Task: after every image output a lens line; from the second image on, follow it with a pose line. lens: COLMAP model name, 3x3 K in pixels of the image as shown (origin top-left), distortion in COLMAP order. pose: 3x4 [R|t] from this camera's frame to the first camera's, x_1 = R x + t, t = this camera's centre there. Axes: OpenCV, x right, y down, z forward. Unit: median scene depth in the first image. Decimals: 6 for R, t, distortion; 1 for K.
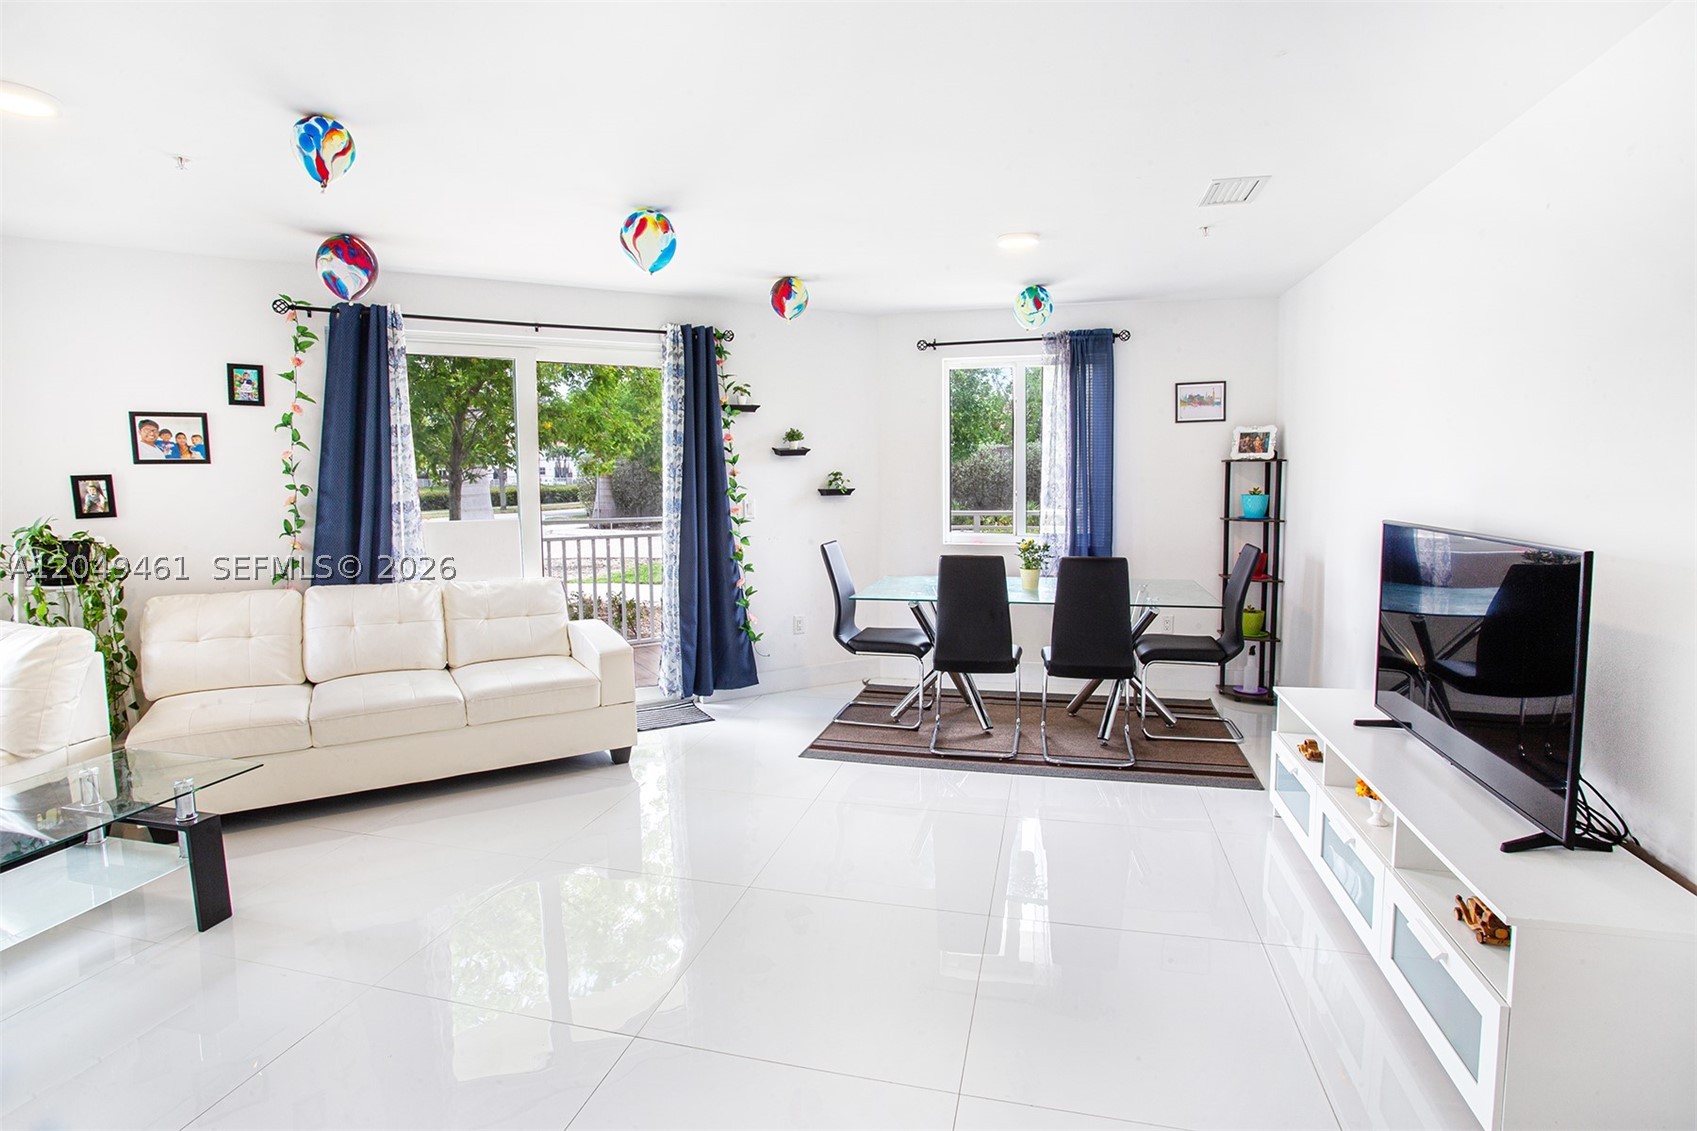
lens RADIAL K [[883.9, 0, 848.5], [0, 883.9, 565.5], [0, 0, 1]] dist [-0.088273, 0.000046]
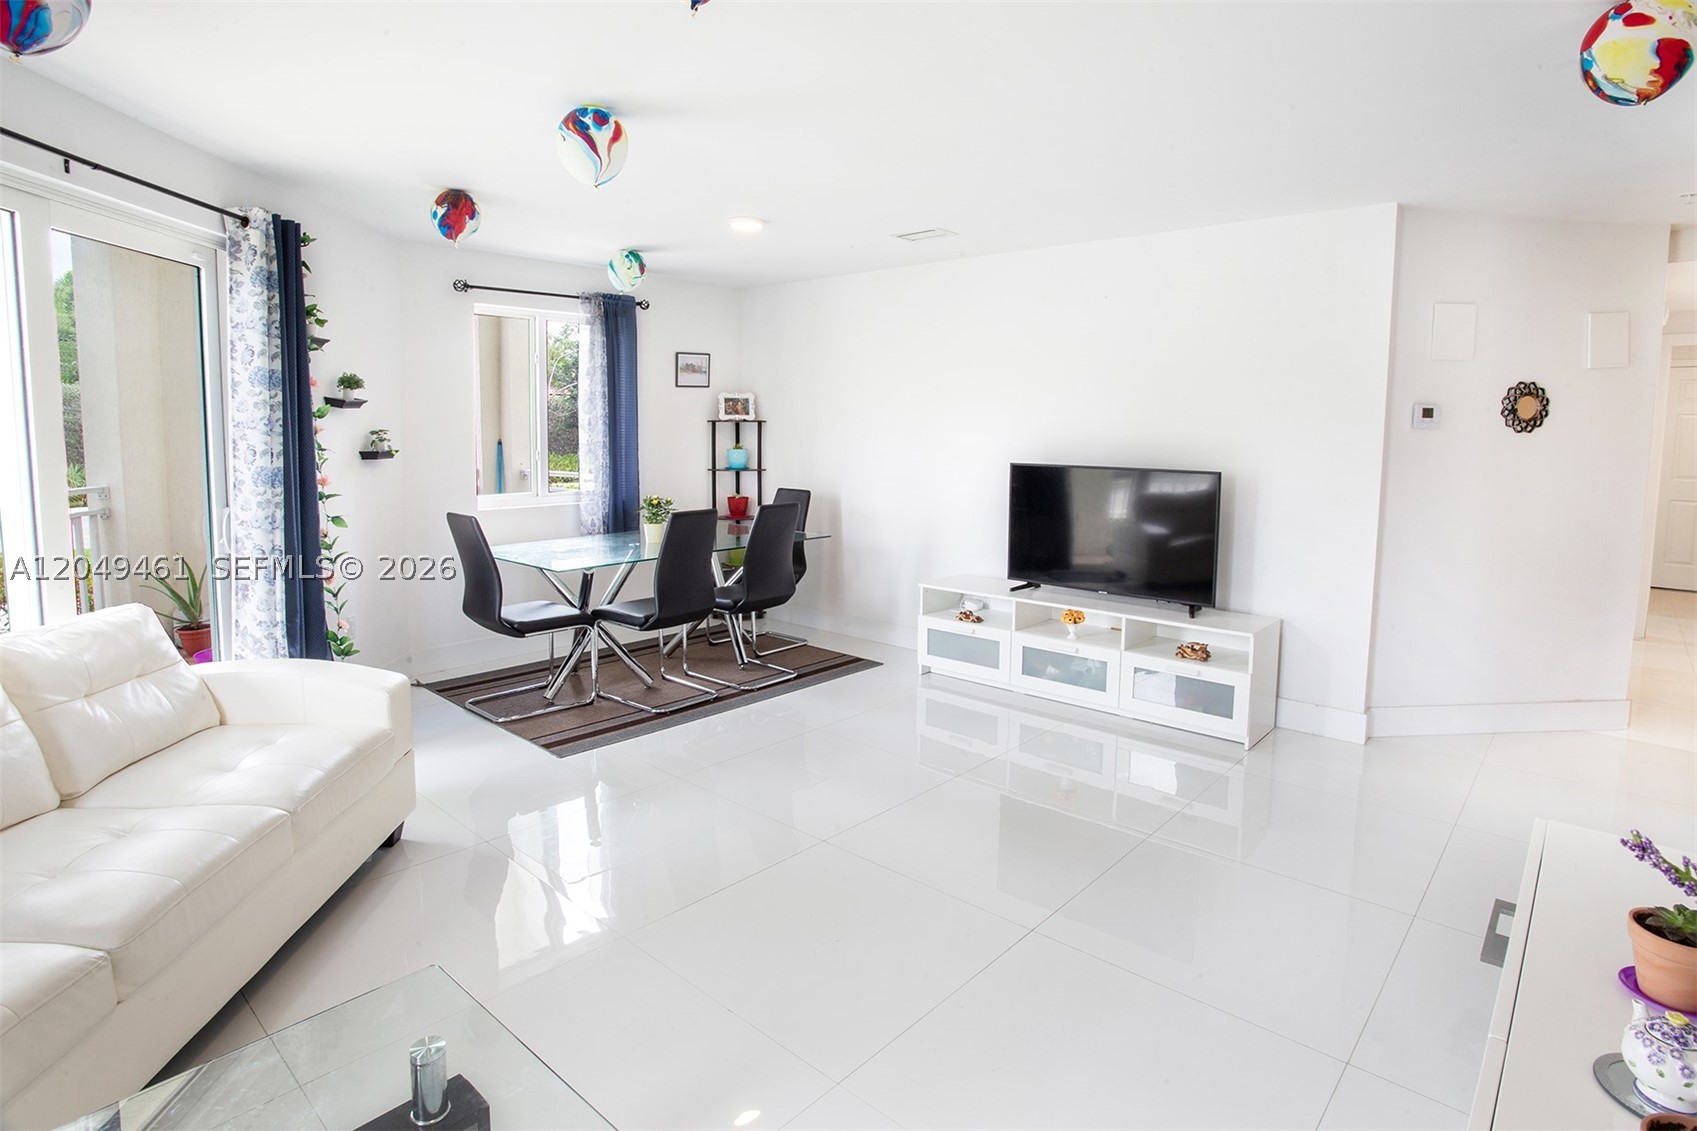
lens RADIAL K [[892.4, 0, 848.2], [0, 892.4, 515.6], [0, 0, 1]] dist [0.002192, 0.000642]
pose [[0.482568, -0.077957, 0.872382, -0.565956], [0.085586, 0.995461, 0.041613, -0.028121], [-0.871667, 0.054582, 0.487050, 0.261101]]
